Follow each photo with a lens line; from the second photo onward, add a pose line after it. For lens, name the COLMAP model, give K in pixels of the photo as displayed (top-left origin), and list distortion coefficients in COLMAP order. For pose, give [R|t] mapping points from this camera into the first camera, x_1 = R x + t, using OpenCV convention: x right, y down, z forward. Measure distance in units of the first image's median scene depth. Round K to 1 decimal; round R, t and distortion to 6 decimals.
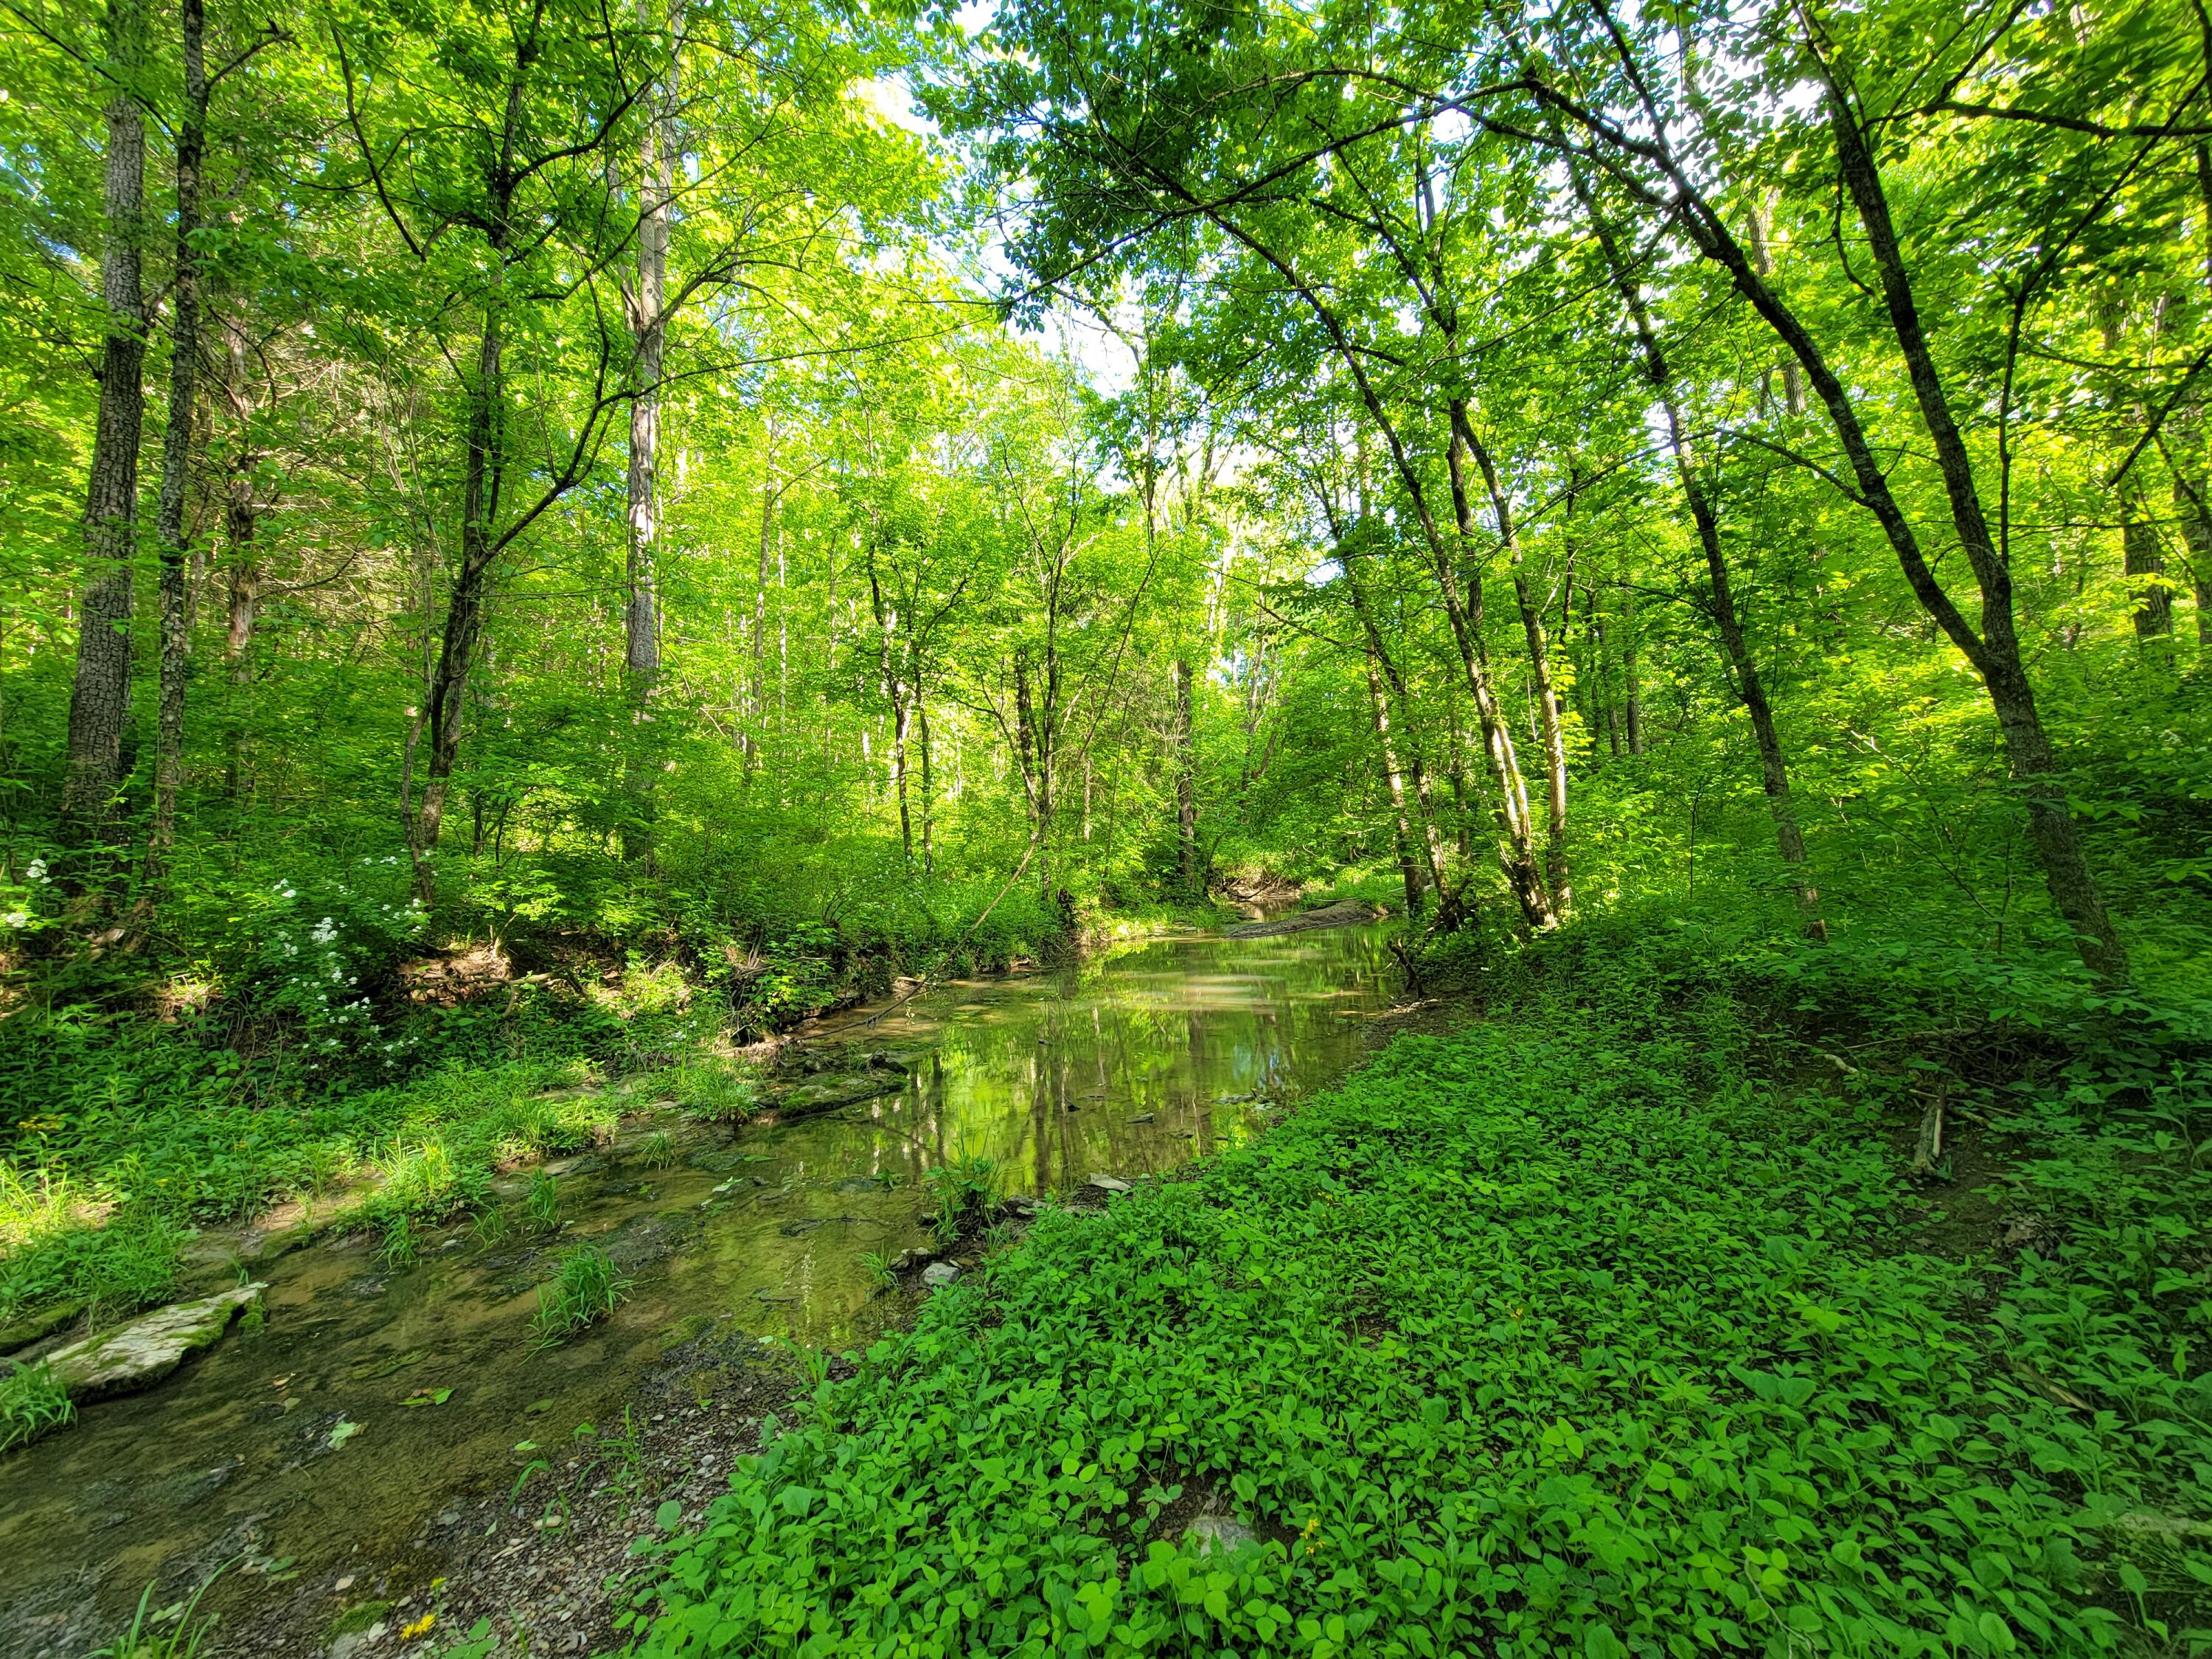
lens RADIAL K [[893.4, 0, 1103.2], [0, 893.4, 826.4], [0, 0, 1]] dist [-0.001100, -0.000047]
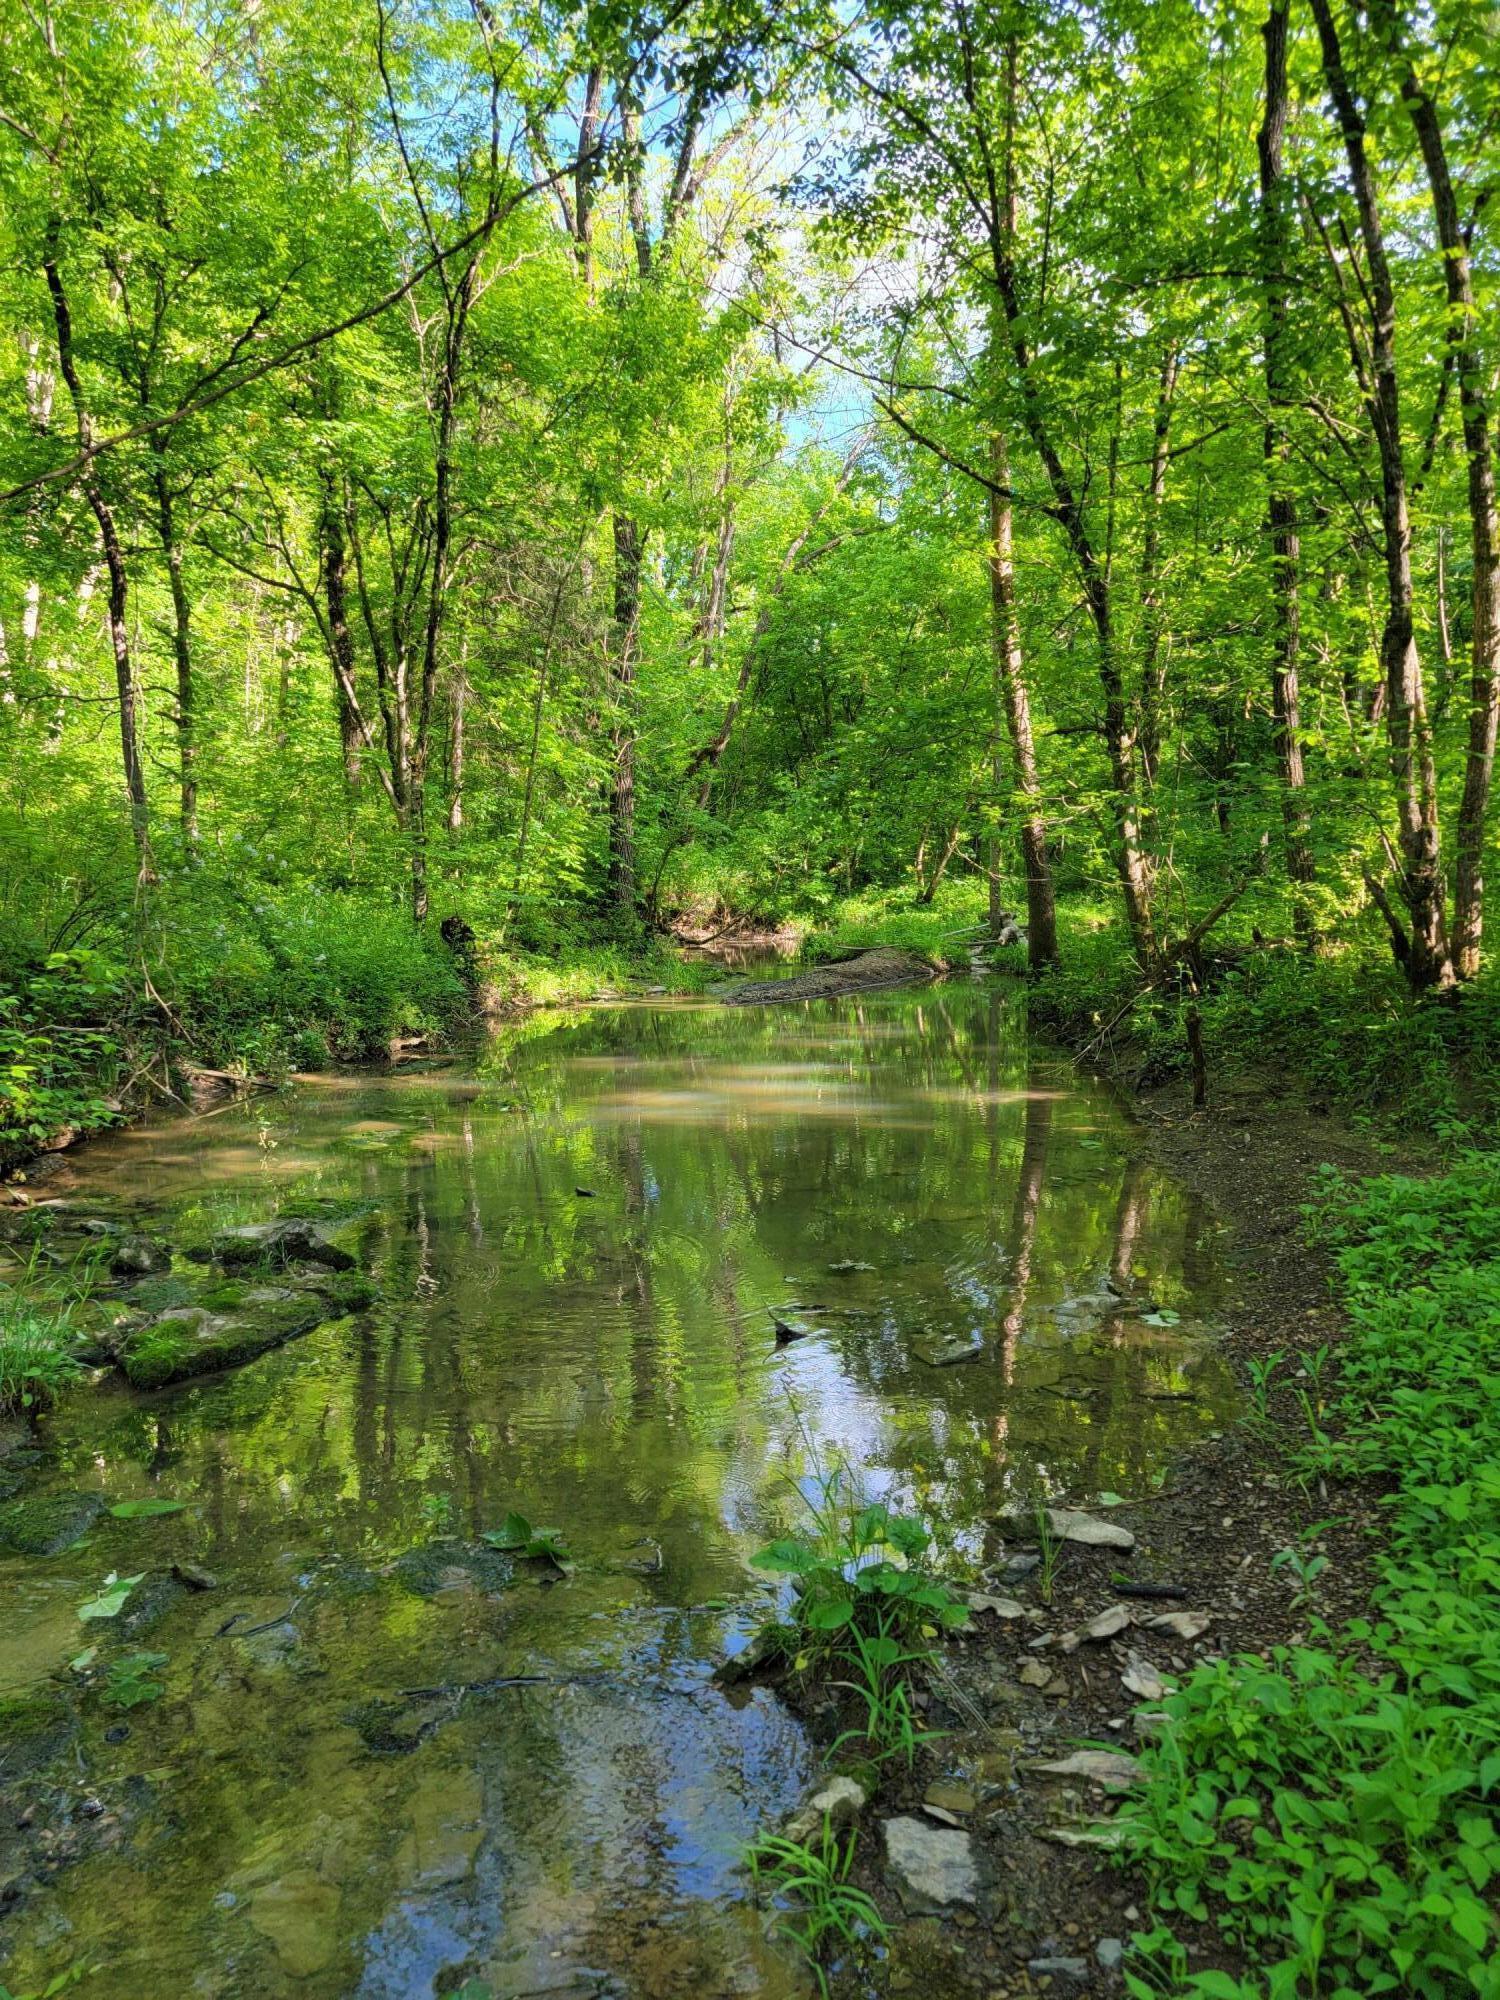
lens RADIAL K [[1381.3, 0, 752.4], [0, 1381.3, 1003.8], [0, 0, 1]] dist [0.014911, 0.004905]
pose [[0.967293, 0.009652, 0.253477, -0.078468], [-0.040046, 0.992555, 0.115024, 0.016719], [-0.250480, -0.121413, 0.960478, 0.098442]]
